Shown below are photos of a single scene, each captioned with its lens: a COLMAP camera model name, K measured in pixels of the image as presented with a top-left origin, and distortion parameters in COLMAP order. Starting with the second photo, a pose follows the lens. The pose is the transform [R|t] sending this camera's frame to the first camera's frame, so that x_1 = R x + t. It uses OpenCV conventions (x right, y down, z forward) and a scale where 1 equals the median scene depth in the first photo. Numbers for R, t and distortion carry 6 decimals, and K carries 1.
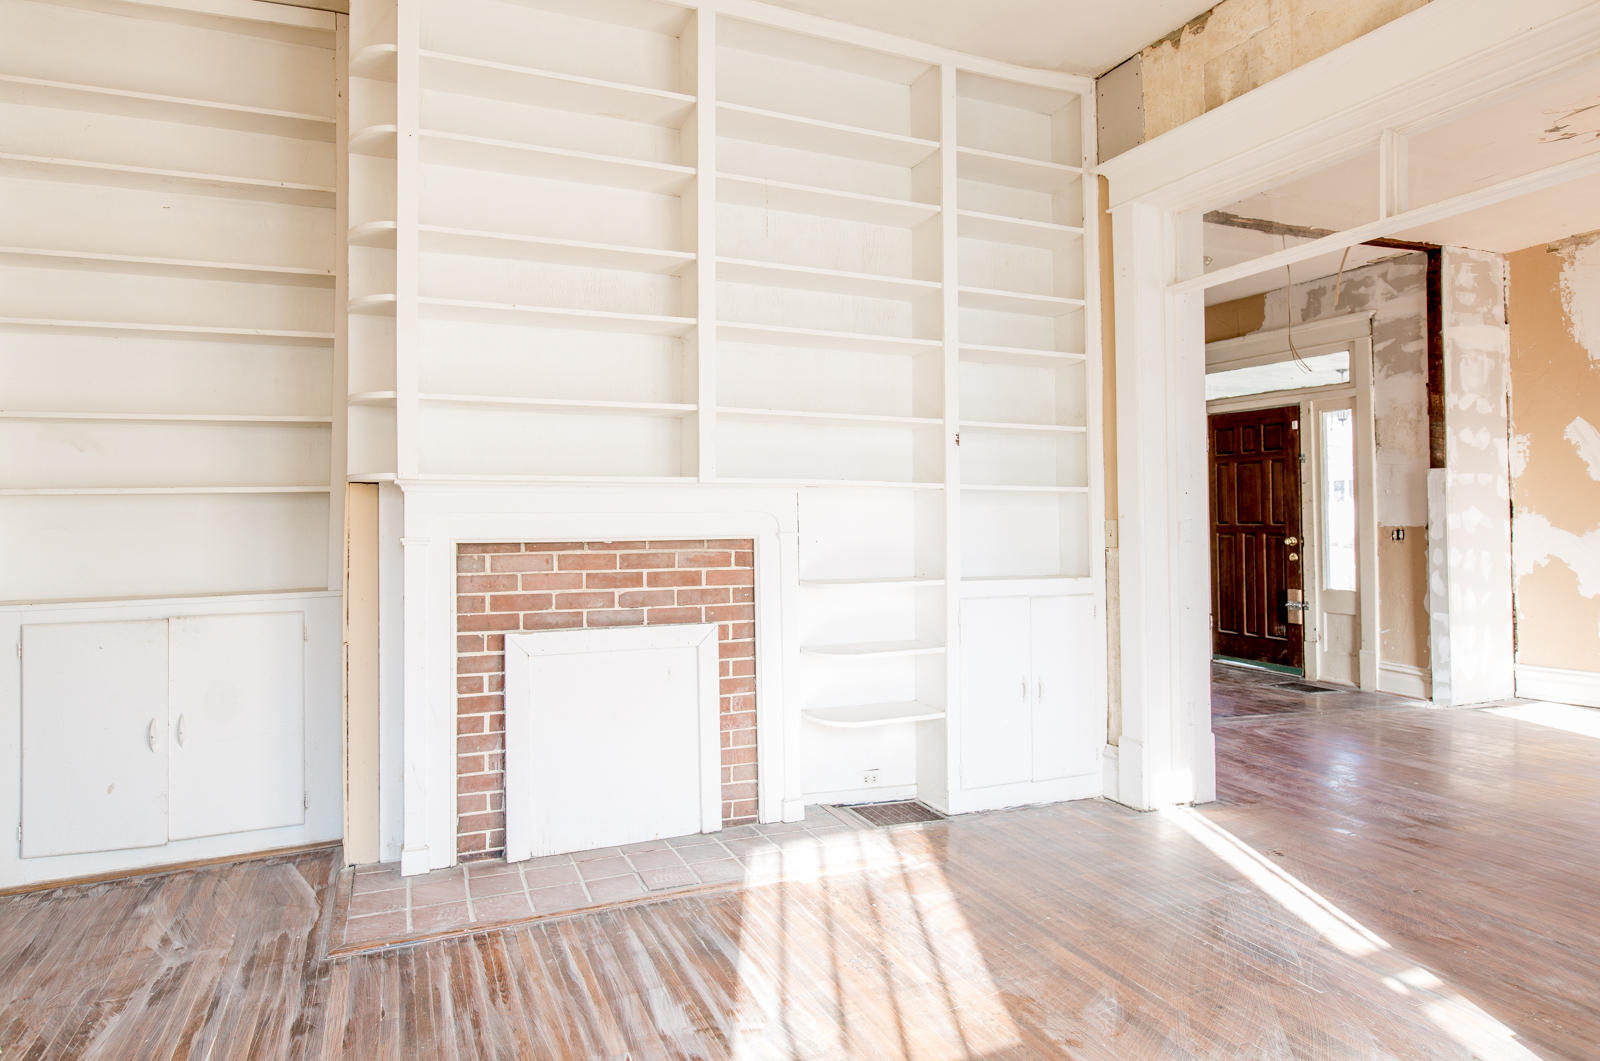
lens RADIAL K [[955.1, 0, 807.3], [0, 955.1, 520.0], [0, 0, 1]] dist [0.001184, -0.000153]
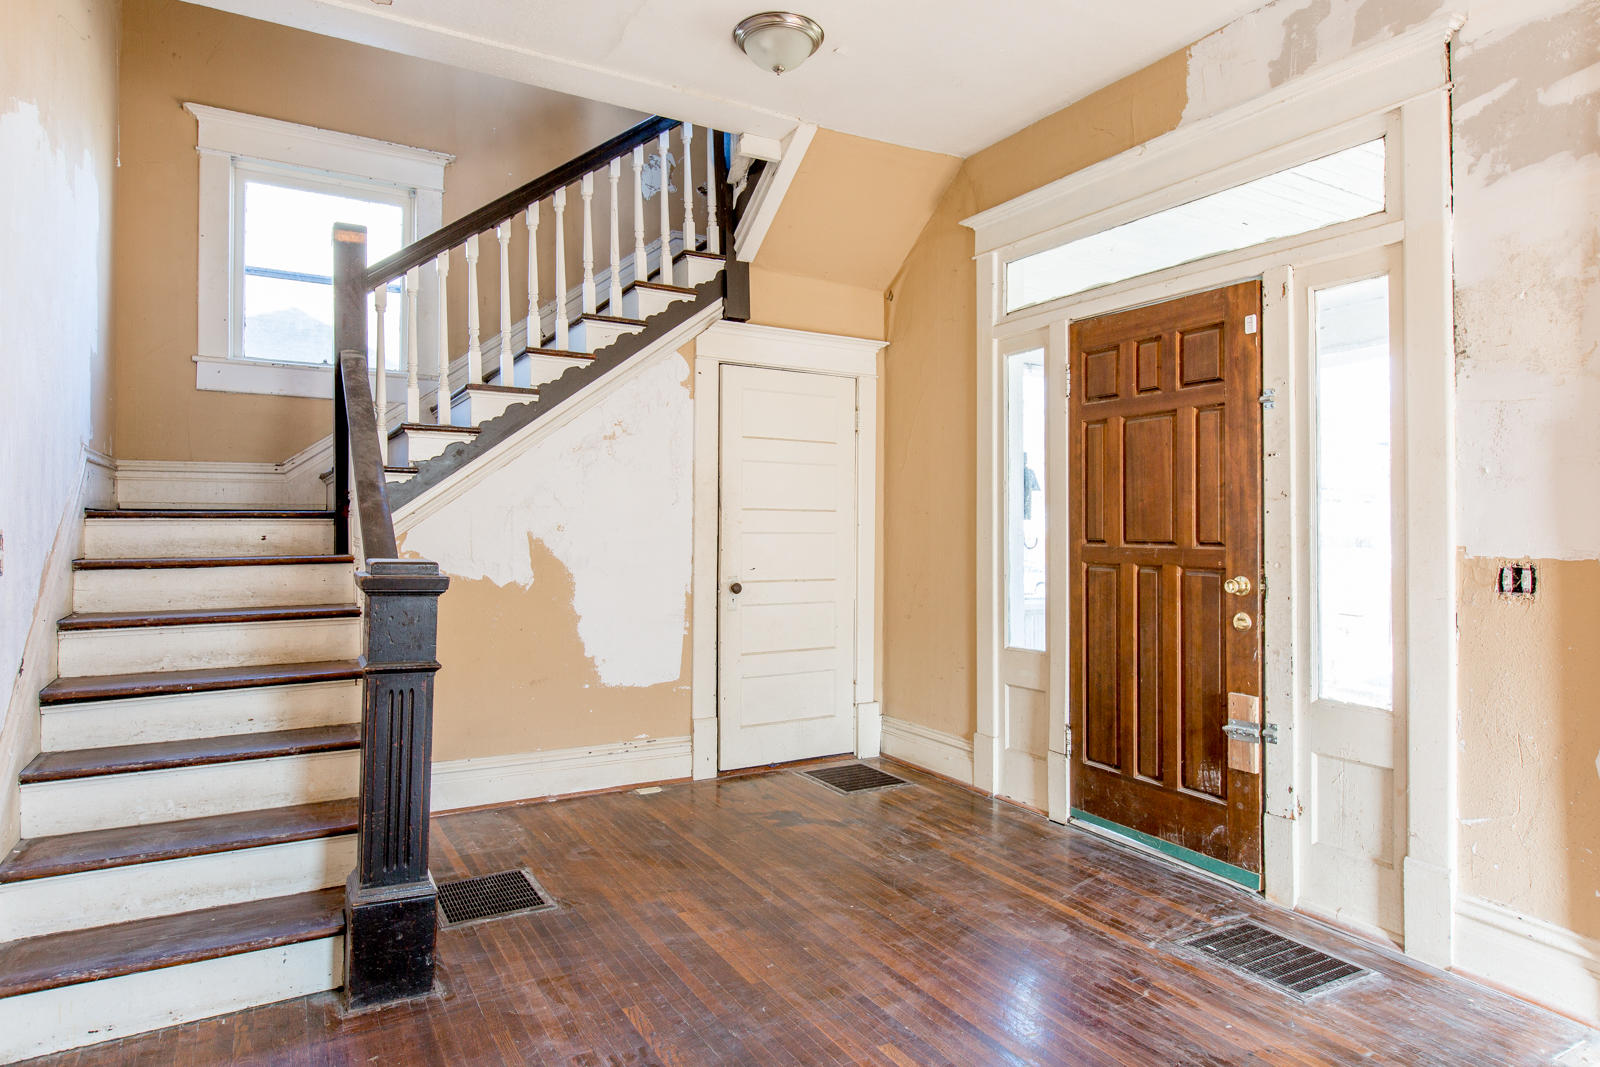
lens RADIAL K [[955.1, 0, 795.7], [0, 955.1, 533.1], [0, 0, 1]] dist [0.001184, -0.000153]
pose [[0.995916, 0.015351, 0.088973, 0.262769], [-0.015583, 0.999877, 0.001911, 0.000014], [-0.088933, -0.003289, 0.996032, 0.578717]]
